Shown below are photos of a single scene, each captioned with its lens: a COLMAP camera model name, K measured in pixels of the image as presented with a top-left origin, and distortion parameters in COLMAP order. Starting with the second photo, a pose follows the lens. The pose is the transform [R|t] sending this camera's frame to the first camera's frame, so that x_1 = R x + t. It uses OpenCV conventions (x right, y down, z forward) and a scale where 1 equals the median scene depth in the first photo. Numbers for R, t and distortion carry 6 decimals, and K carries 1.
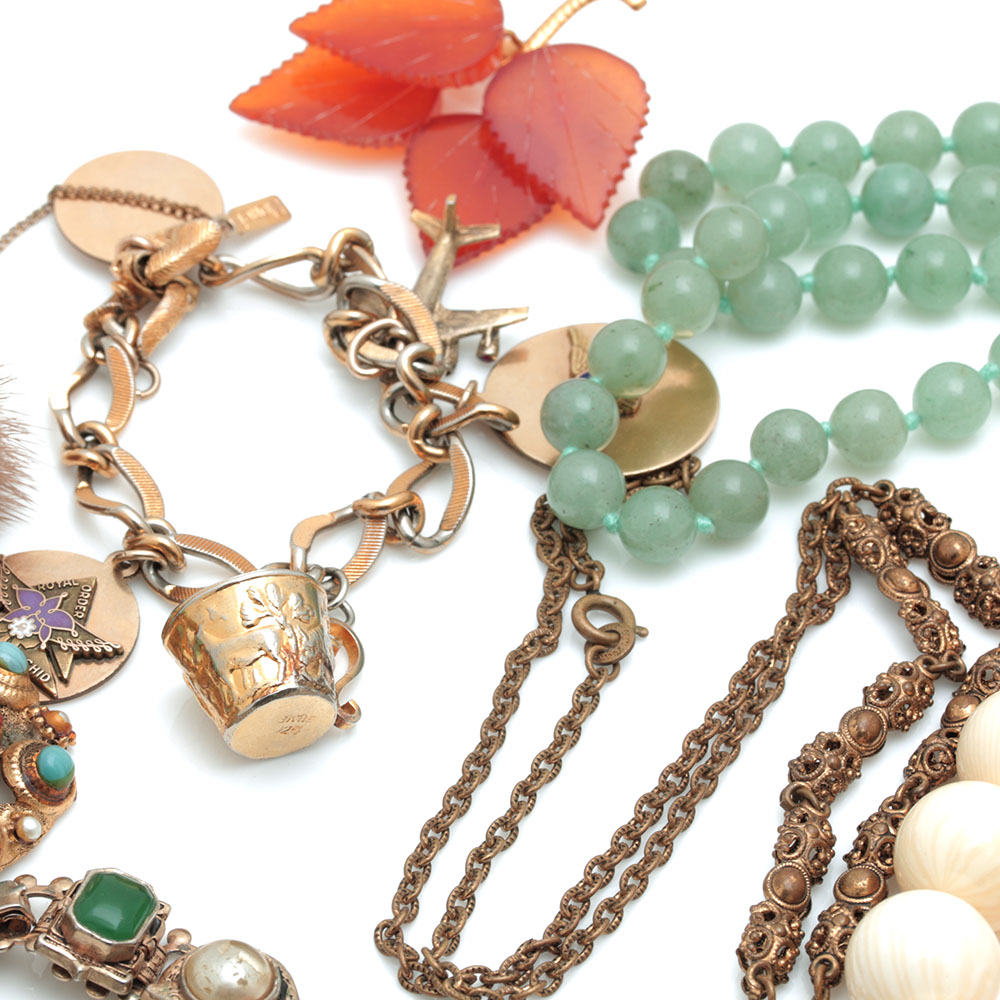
lens RADIAL K [[4791.8, 0, 500.0], [0, 4791.8, 500.0], [0, 0, 1]] dist [-0.303632, 4.193557]
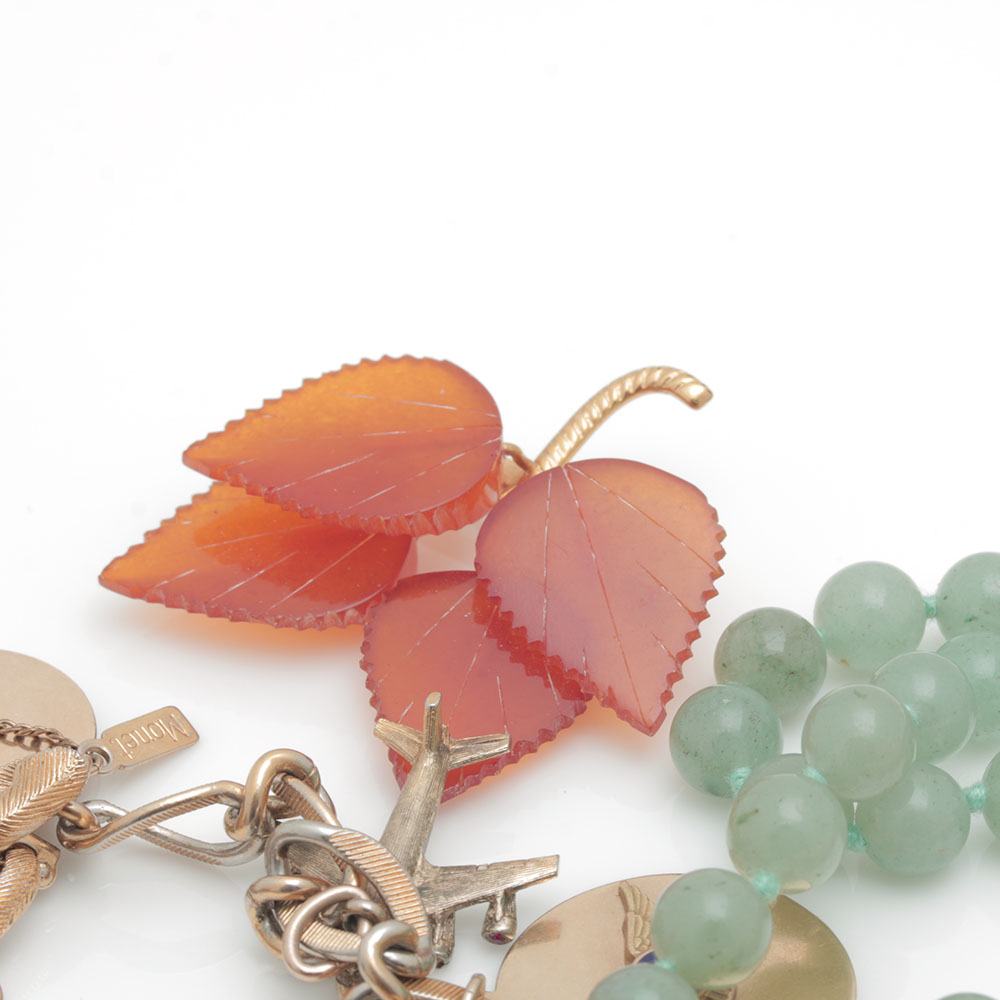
lens RADIAL K [[4681.0, 0, 500.0], [0, 4681.0, 500.0], [0, 0, 1]] dist [-0.100992, 1.068292]
pose [[0.998535, -0.052324, -0.013783, 0.009530], [0.050537, 0.992869, -0.107970, -0.020012], [0.019334, 0.107116, 0.994059, 0.356199]]
